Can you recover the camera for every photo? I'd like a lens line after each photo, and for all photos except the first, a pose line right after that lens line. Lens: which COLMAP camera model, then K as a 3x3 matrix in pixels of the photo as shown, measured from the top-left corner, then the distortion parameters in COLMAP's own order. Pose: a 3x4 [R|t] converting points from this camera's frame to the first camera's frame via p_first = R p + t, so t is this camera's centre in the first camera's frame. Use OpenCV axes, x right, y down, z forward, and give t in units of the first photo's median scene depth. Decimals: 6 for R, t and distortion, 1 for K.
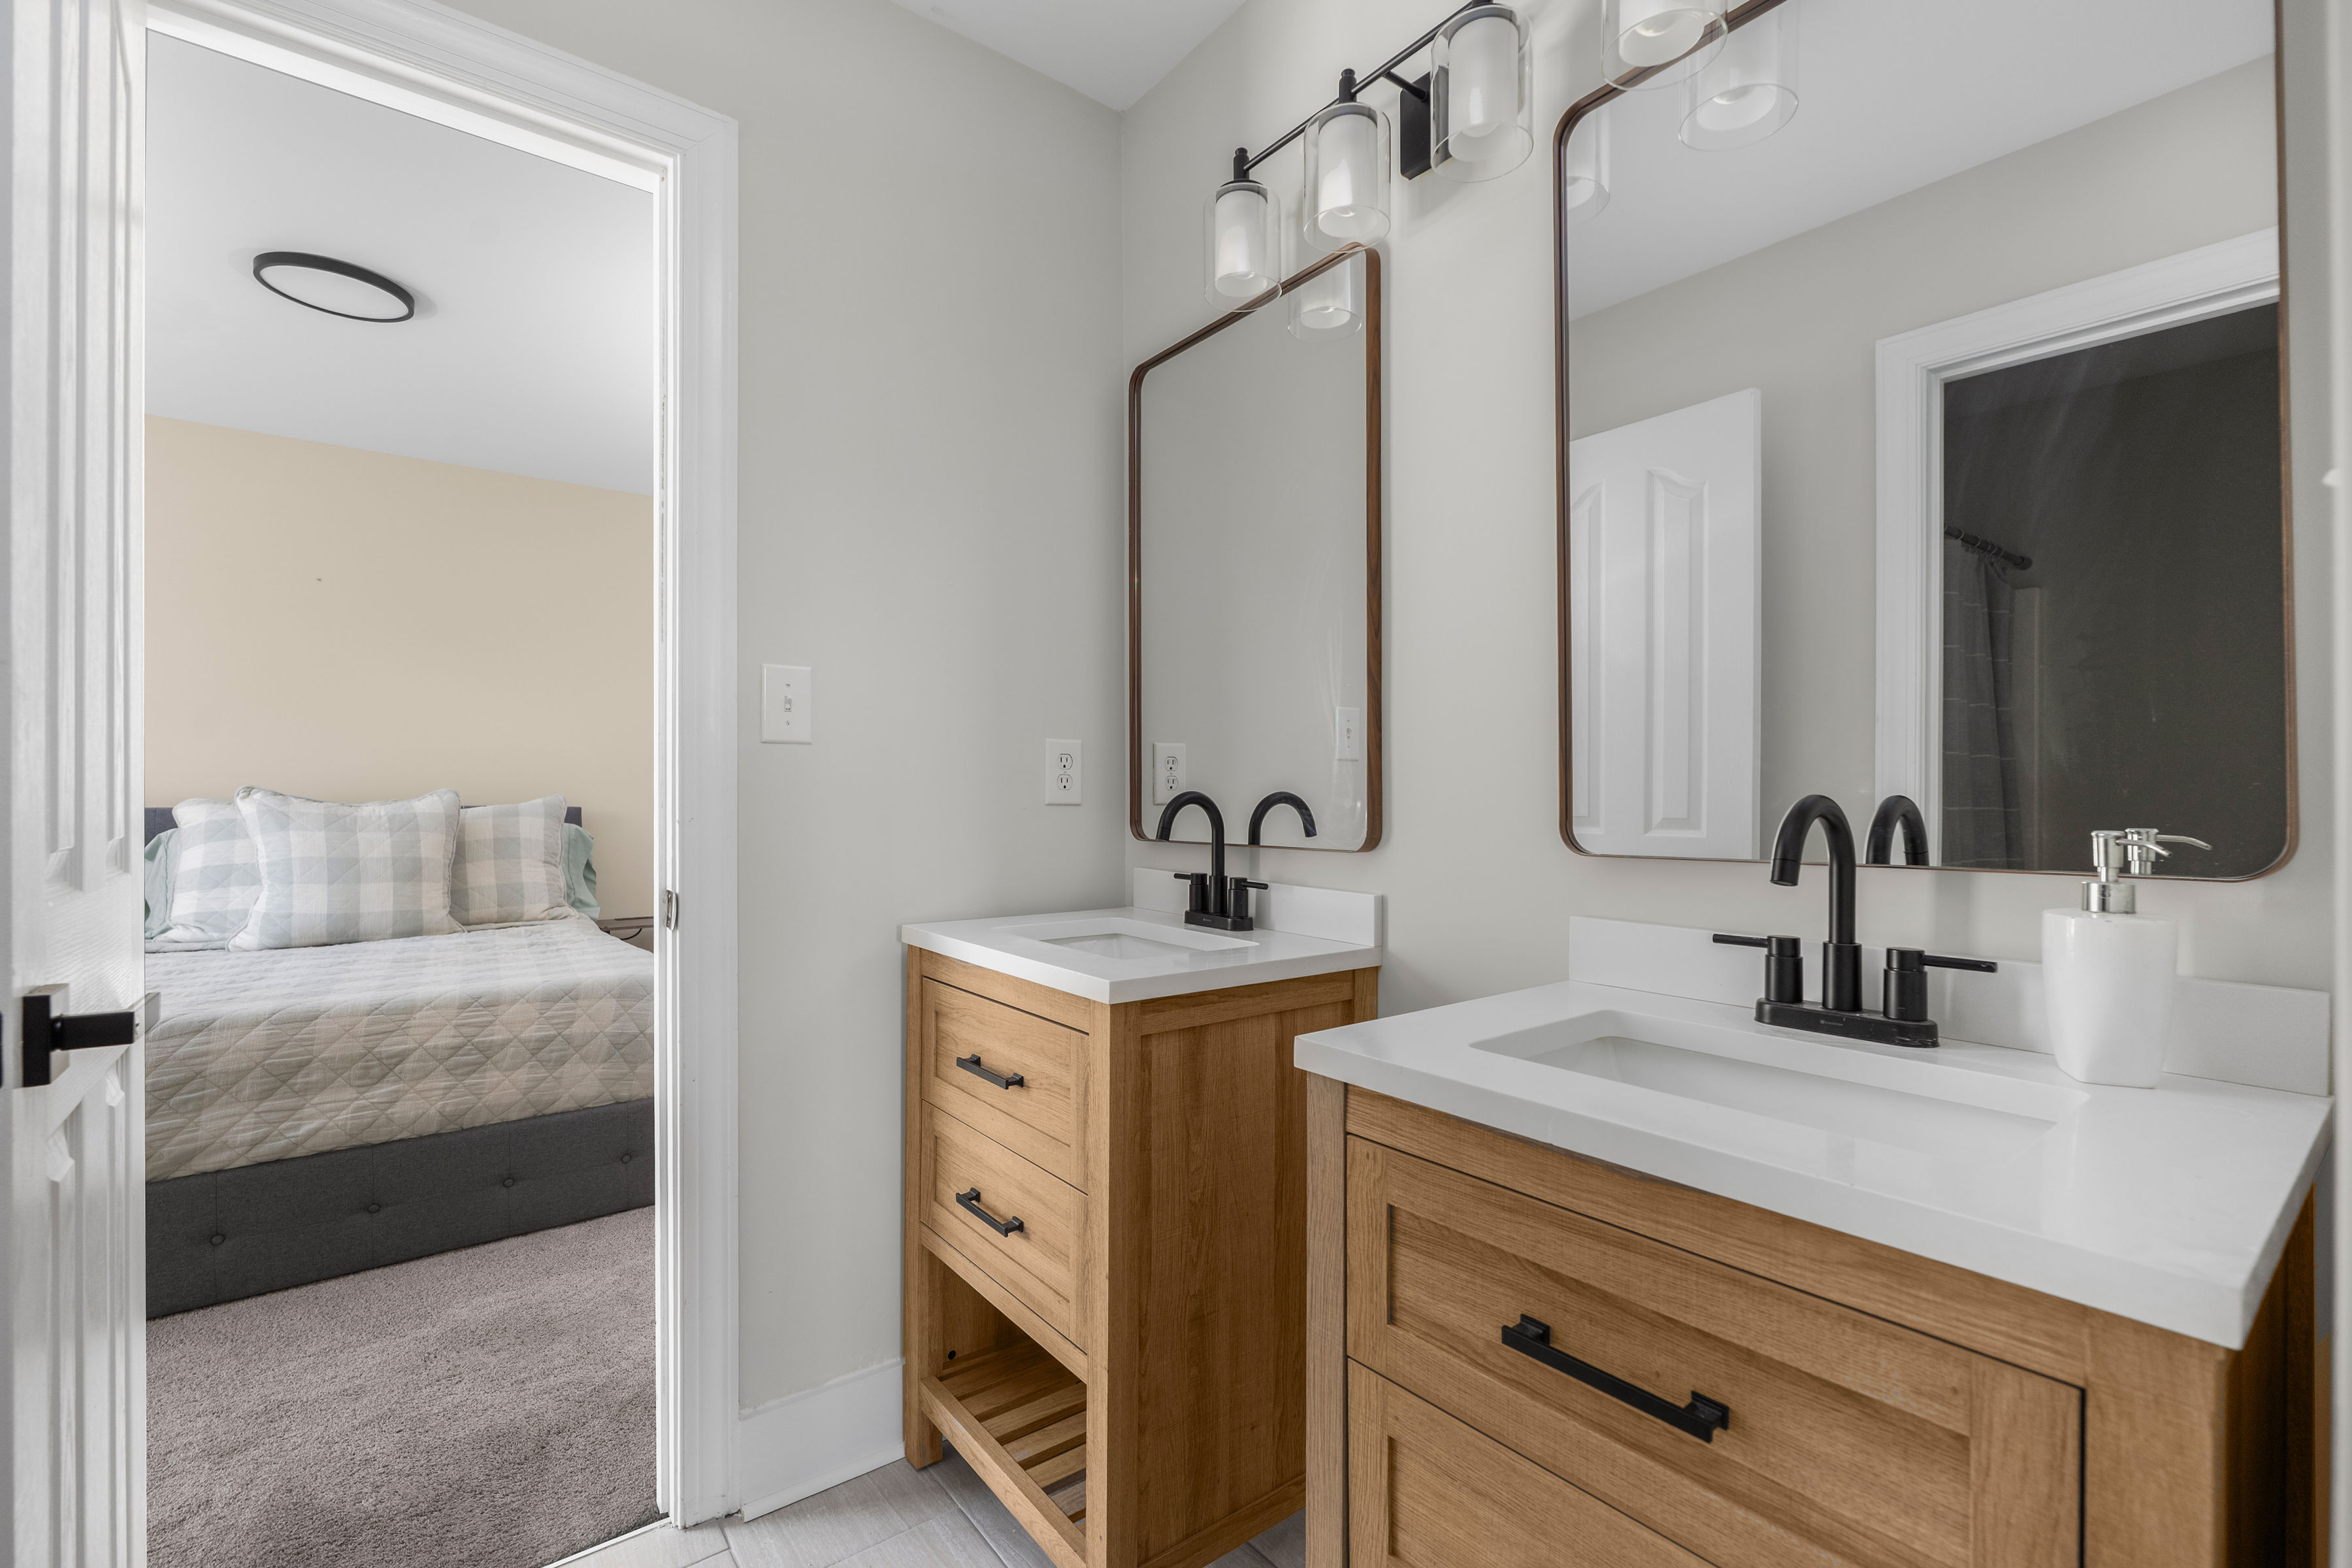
lens RADIAL K [[1007.6, 0, 1165.6], [0, 1007.6, 797.4], [0, 0, 1]] dist [-0.047645, 0.000038]
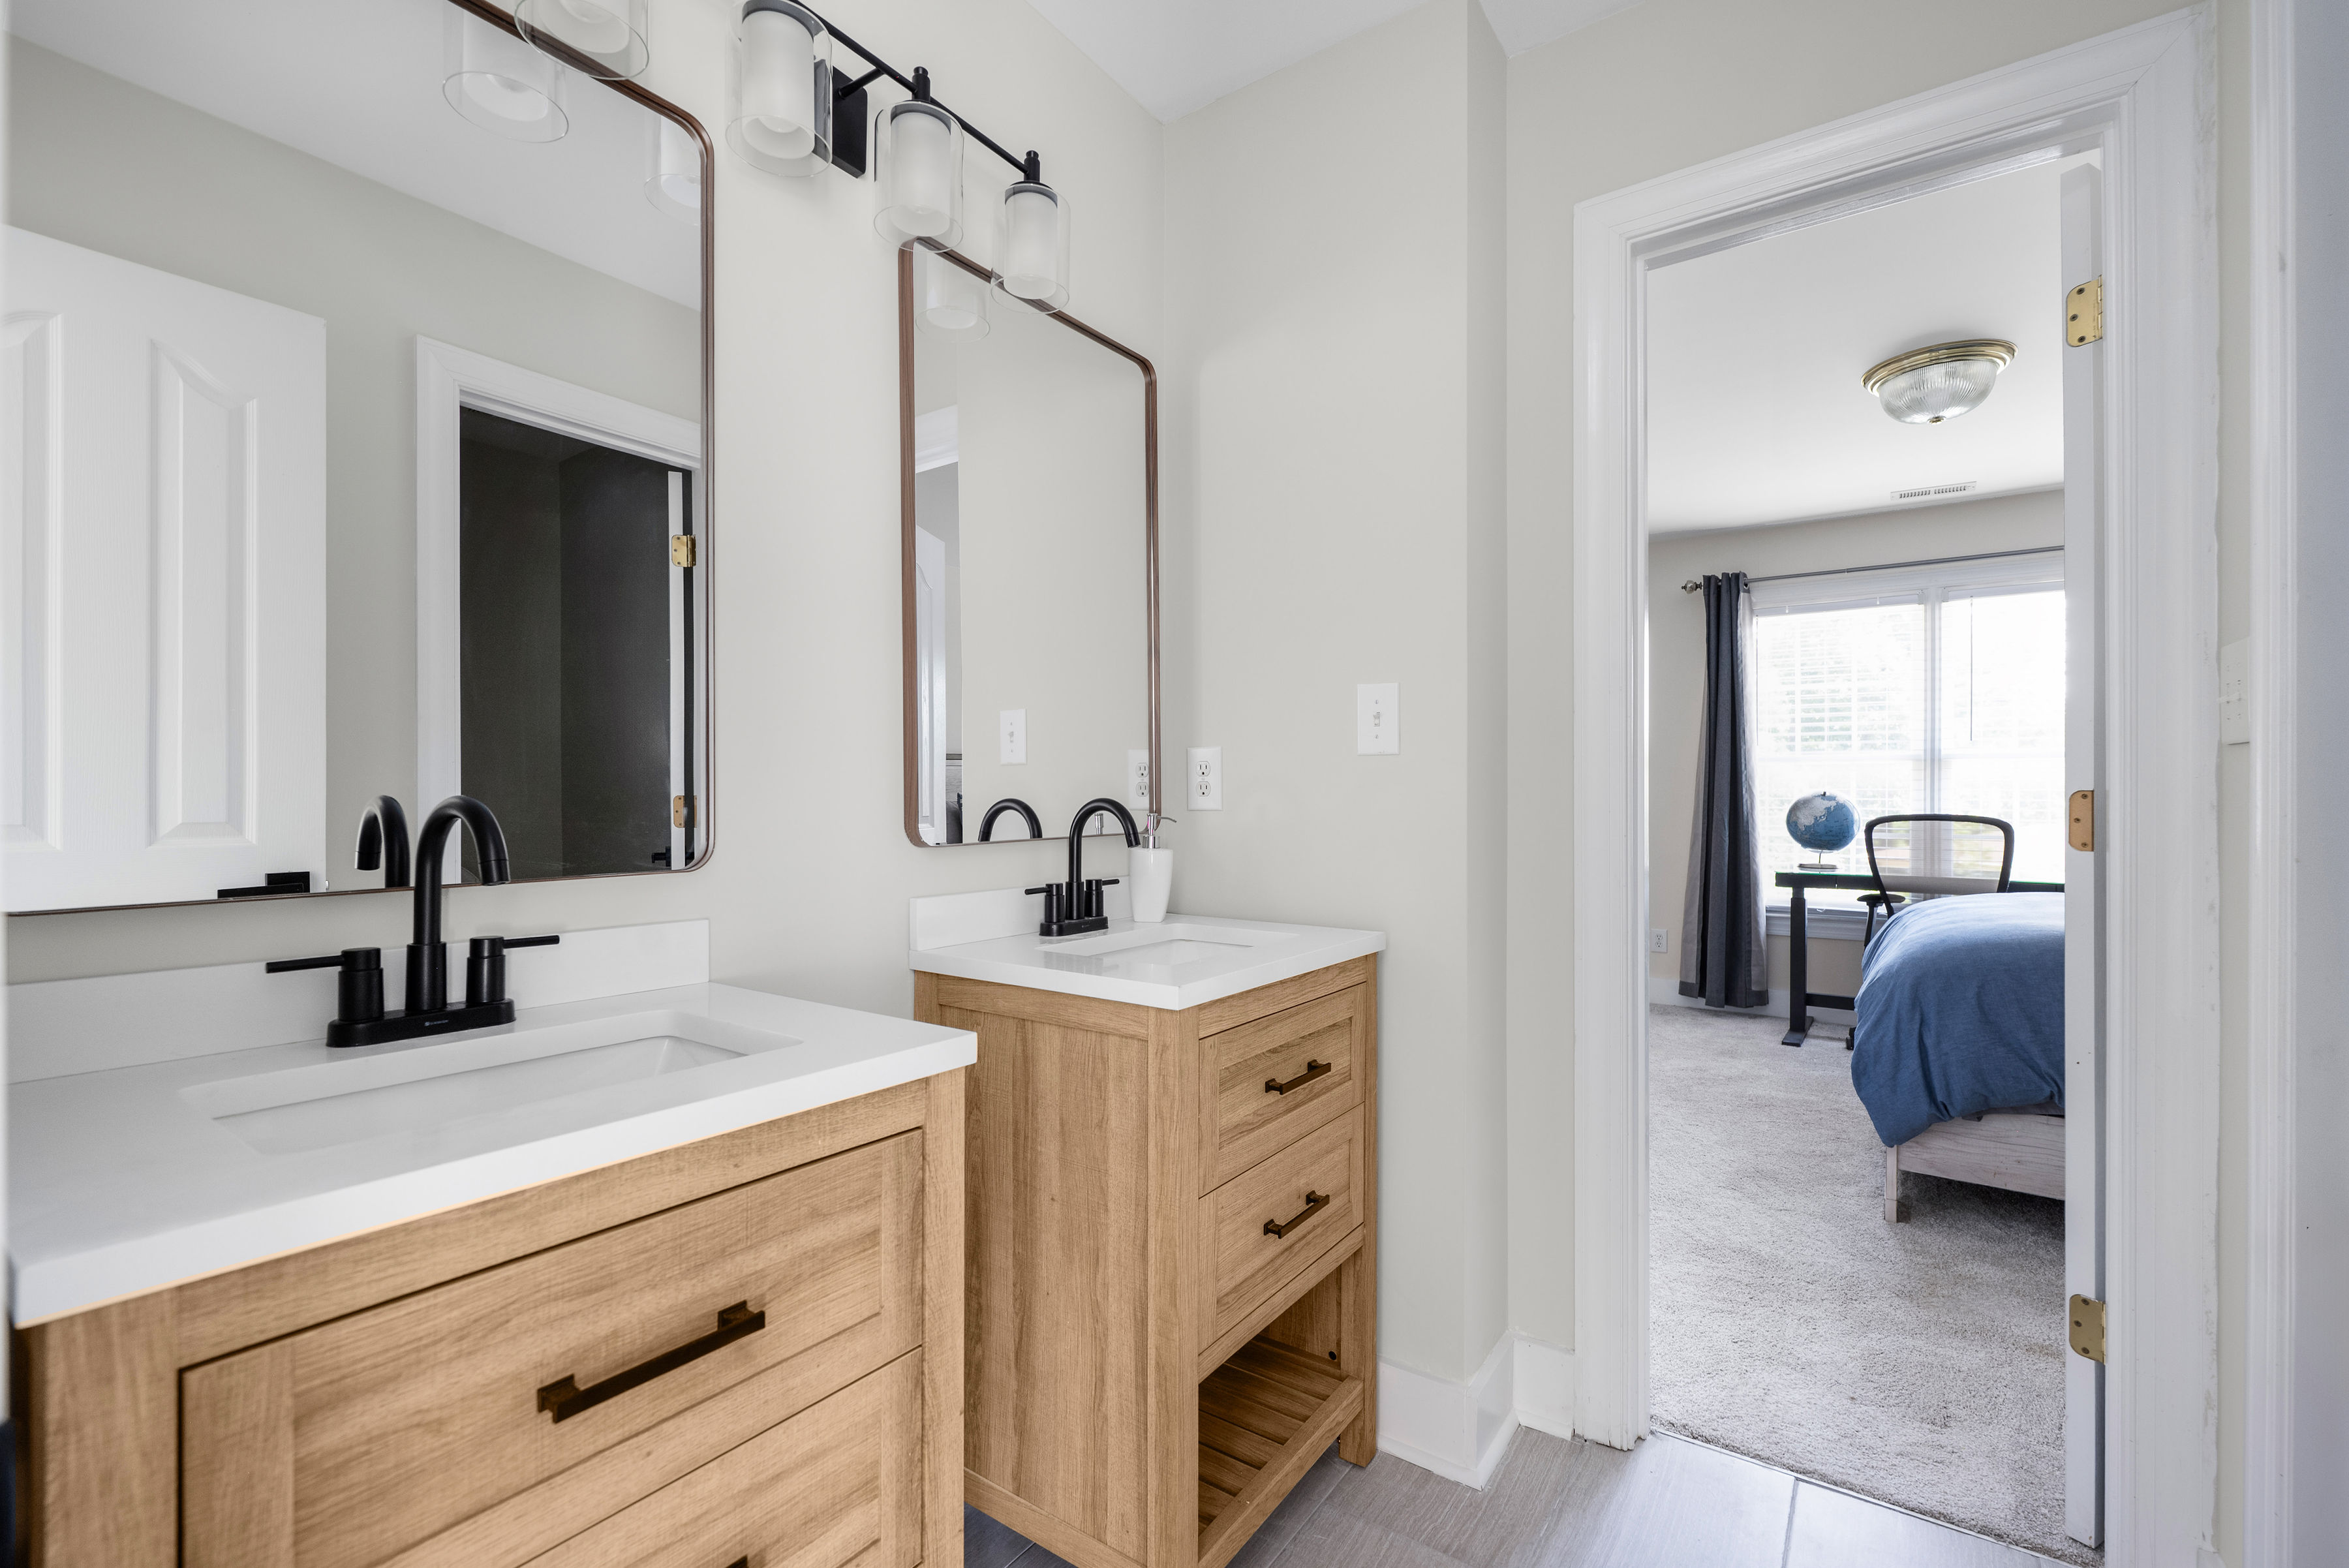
lens RADIAL K [[1006.3, 0, 1164.1], [0, 1006.3, 797.4], [0, 0, 1]] dist [-0.047645, 0.000038]
pose [[-0.292429, -0.005938, 0.956269, -0.804074], [-0.003845, 0.999980, 0.005034, -0.009668], [-0.956280, -0.002204, -0.292446, 1.017717]]
